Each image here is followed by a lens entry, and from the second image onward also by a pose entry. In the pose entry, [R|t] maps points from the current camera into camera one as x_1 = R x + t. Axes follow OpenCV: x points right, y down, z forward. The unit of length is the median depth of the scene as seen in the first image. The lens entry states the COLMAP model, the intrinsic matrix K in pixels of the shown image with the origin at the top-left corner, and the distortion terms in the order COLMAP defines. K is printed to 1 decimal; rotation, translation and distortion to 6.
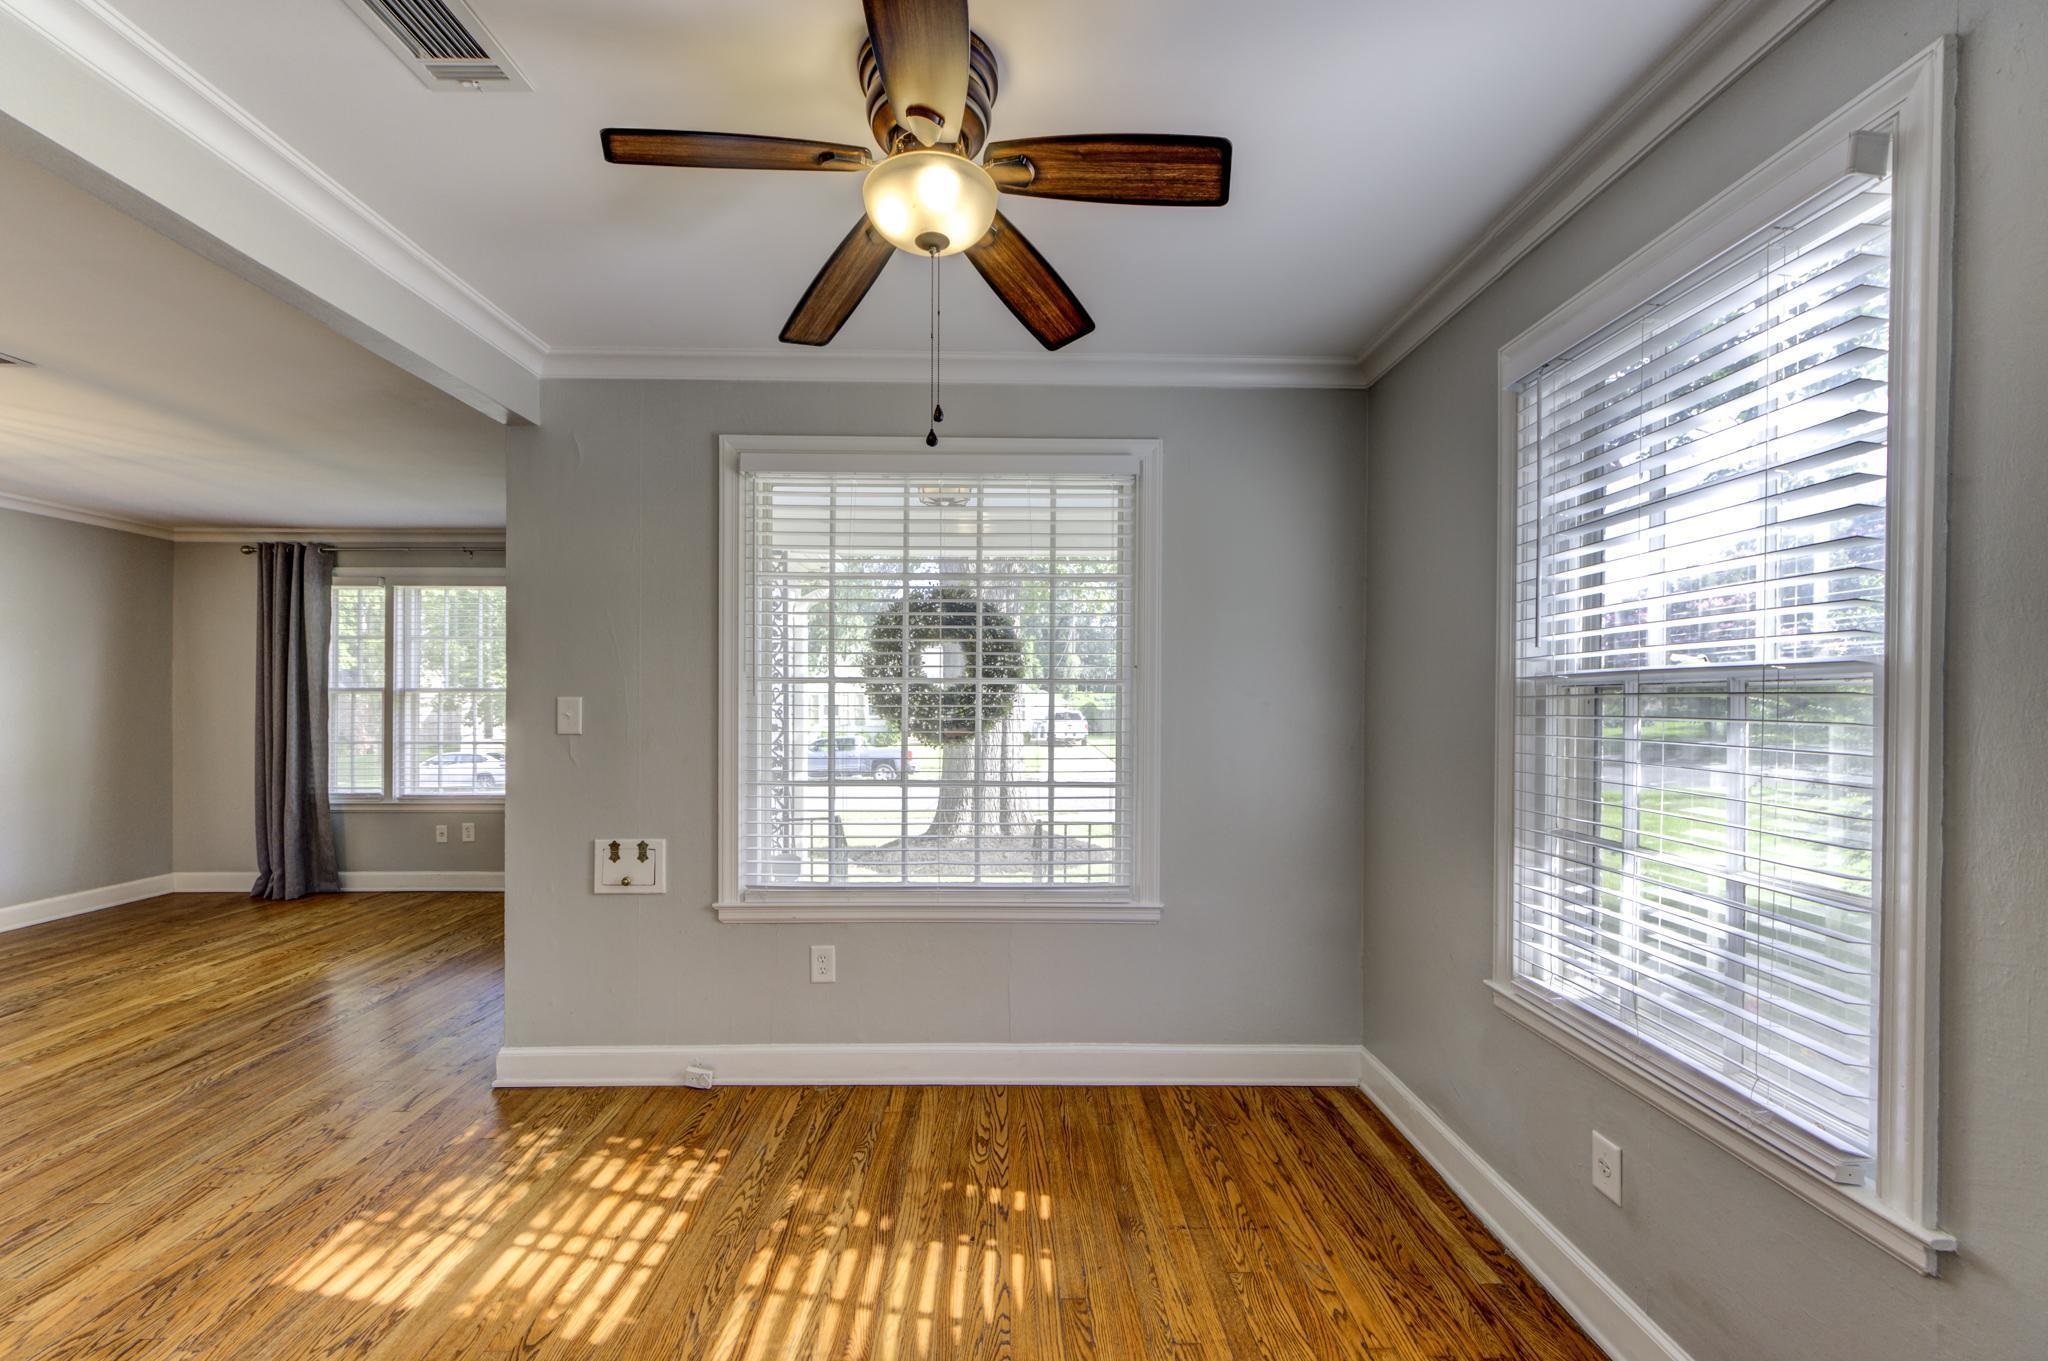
lens RADIAL K [[774.7, 0, 982.0], [0, 774.7, 702.6], [0, 0, 1]] dist [0.000368, 0.005029]
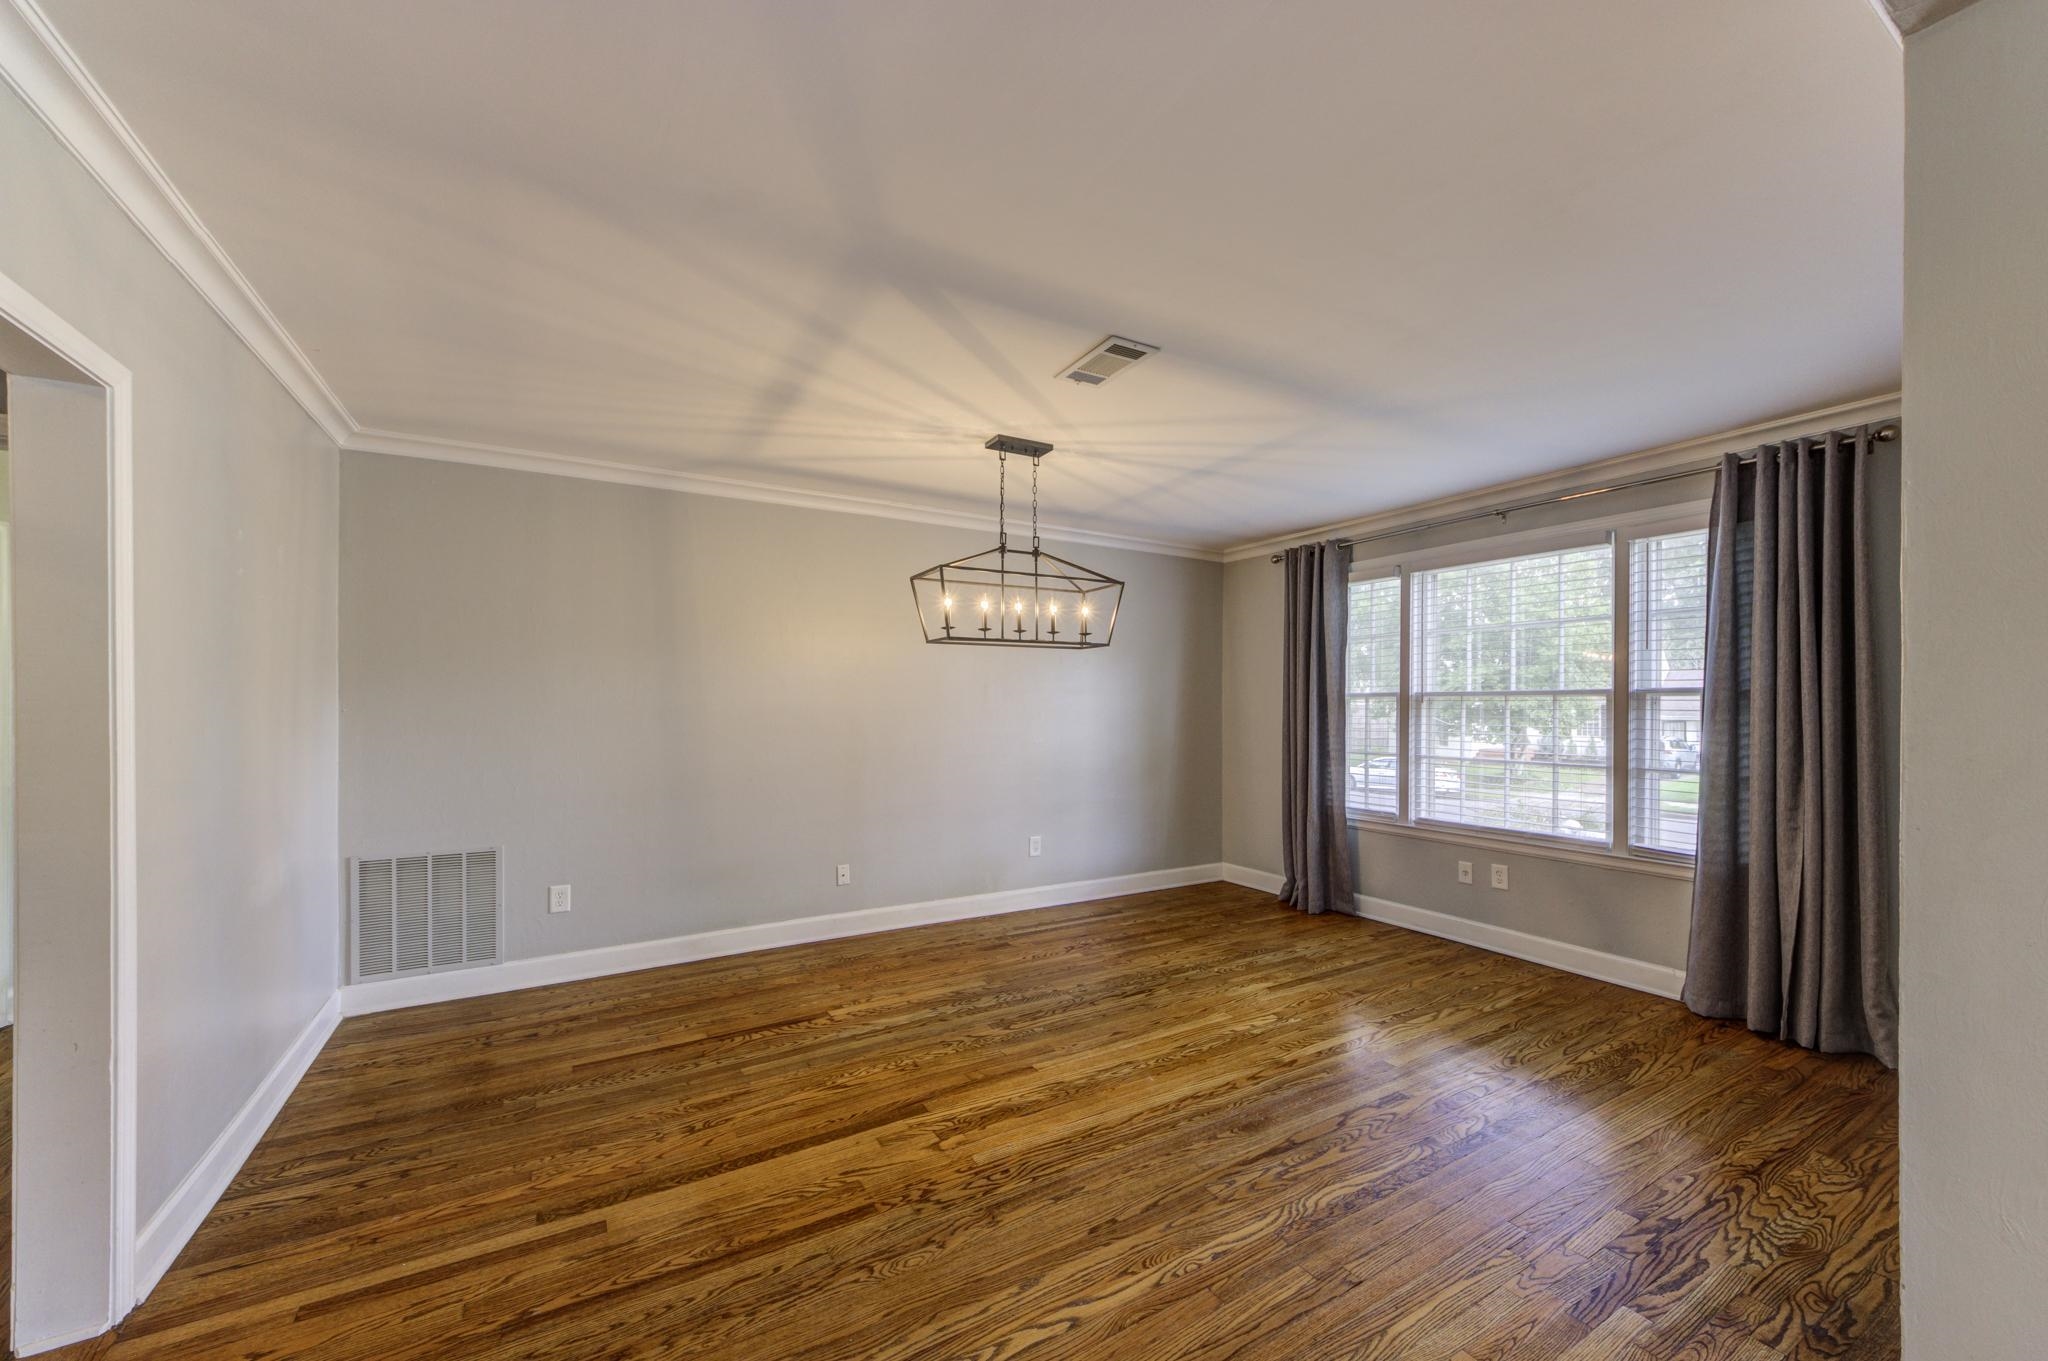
lens RADIAL K [[755.8, 0, 1024.1], [0, 755.8, 695.9], [0, 0, 1]] dist [0.001582, -0.000253]
pose [[0.517273, -0.009759, -0.855765, -0.268093], [-0.004287, 0.999893, -0.013995, -0.001452], [0.855810, 0.010908, 0.517176, 0.205706]]
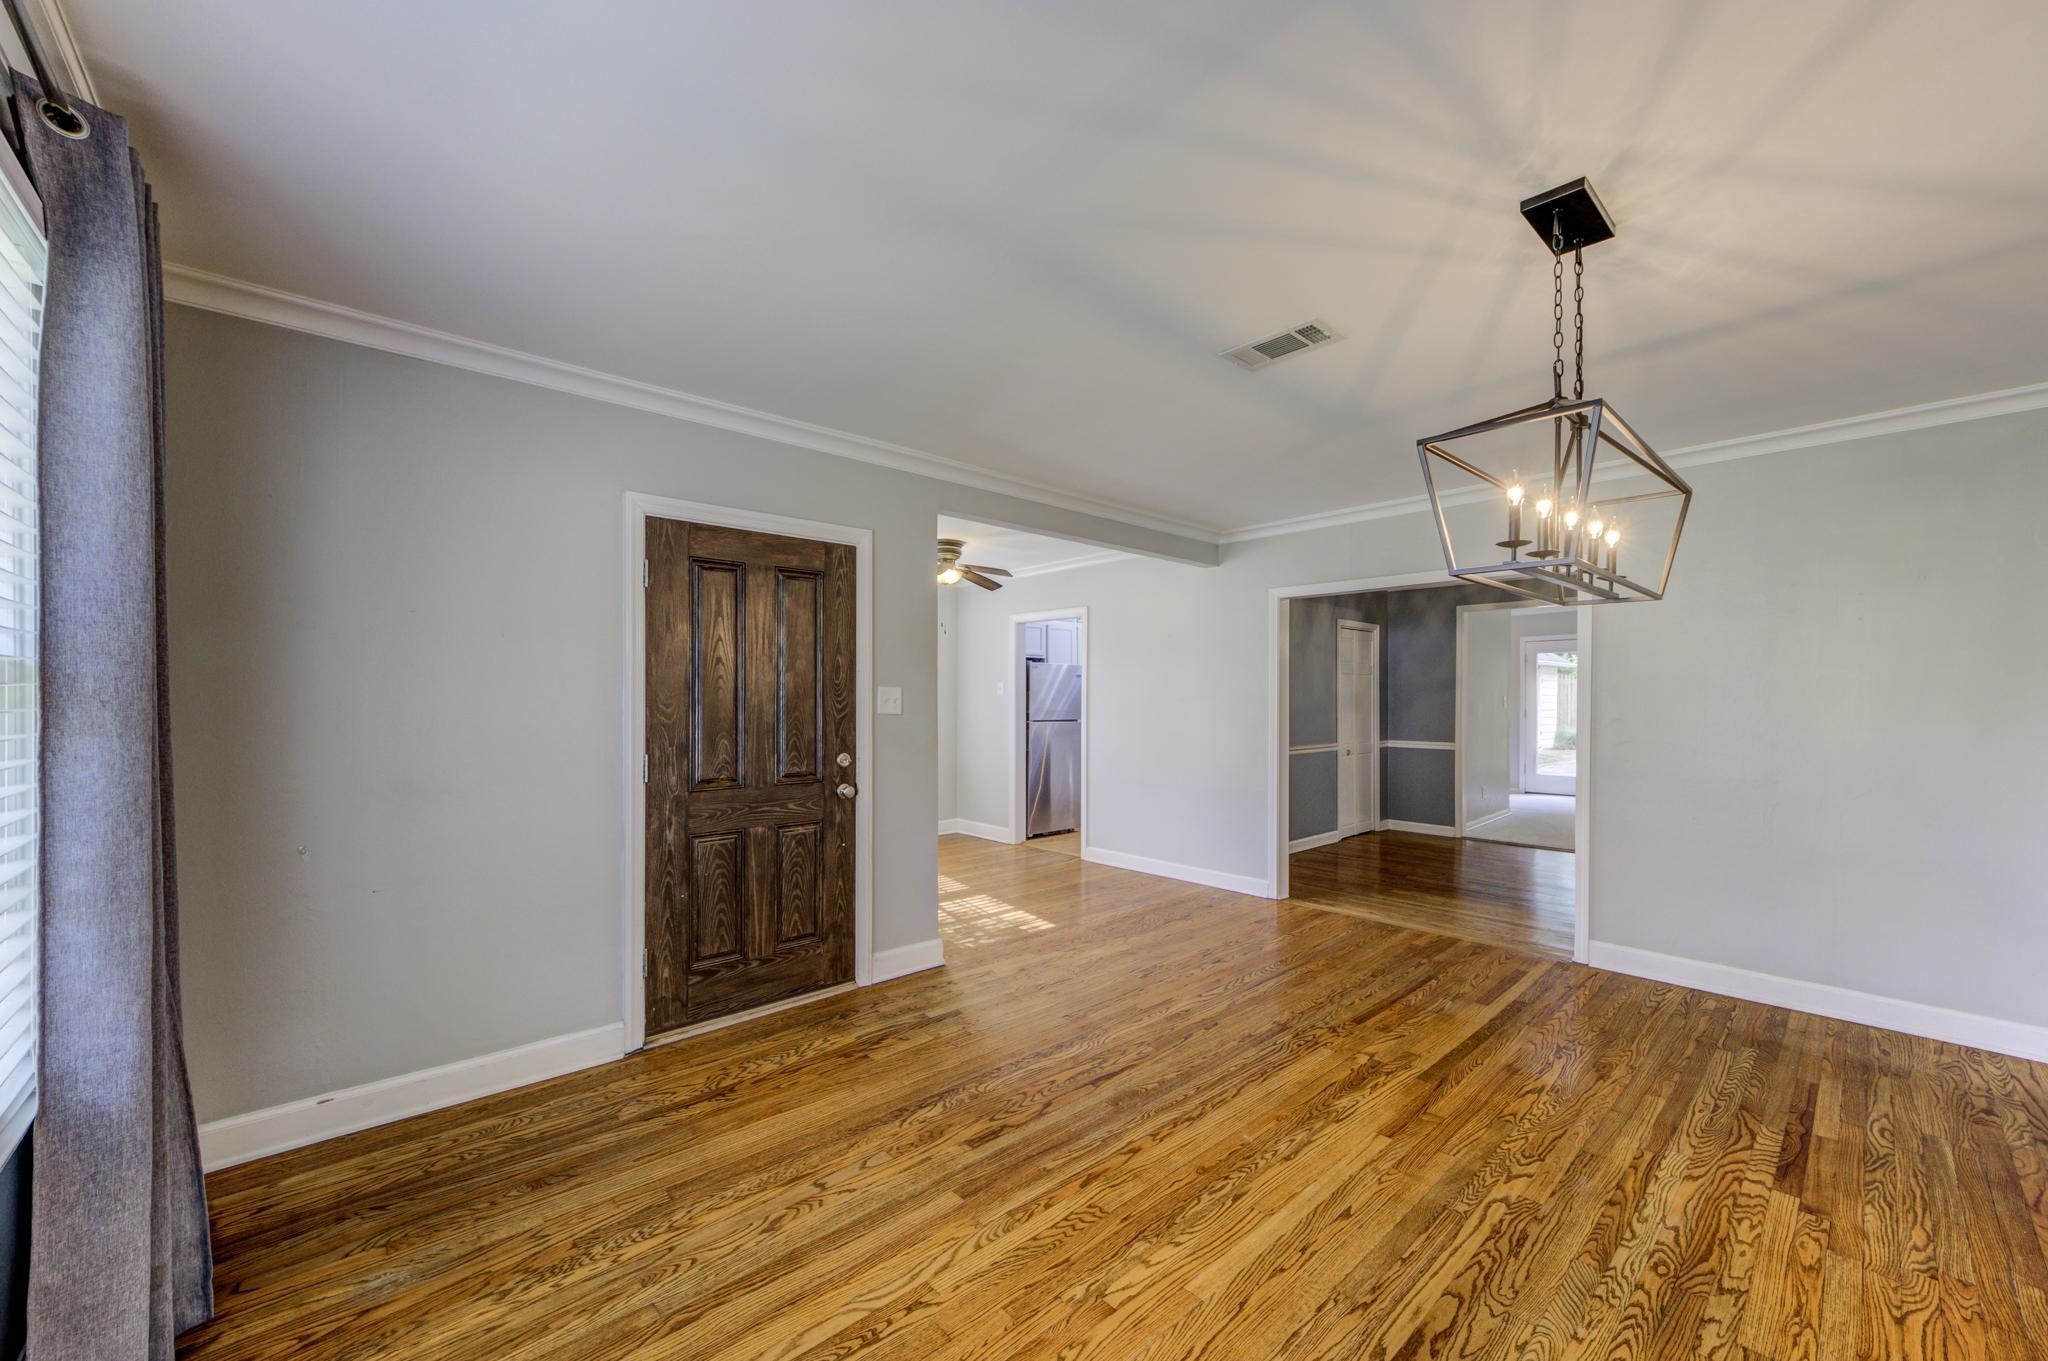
lens RADIAL K [[744.5, 0, 1021.7], [0, 744.5, 699.0], [0, 0, 1]] dist [0.000181, -0.000063]
pose [[-0.682430, -0.007281, 0.730914, -0.909918], [-0.002061, 0.999966, 0.008036, -0.006512], [-0.730948, 0.003978, -0.682422, 0.961000]]
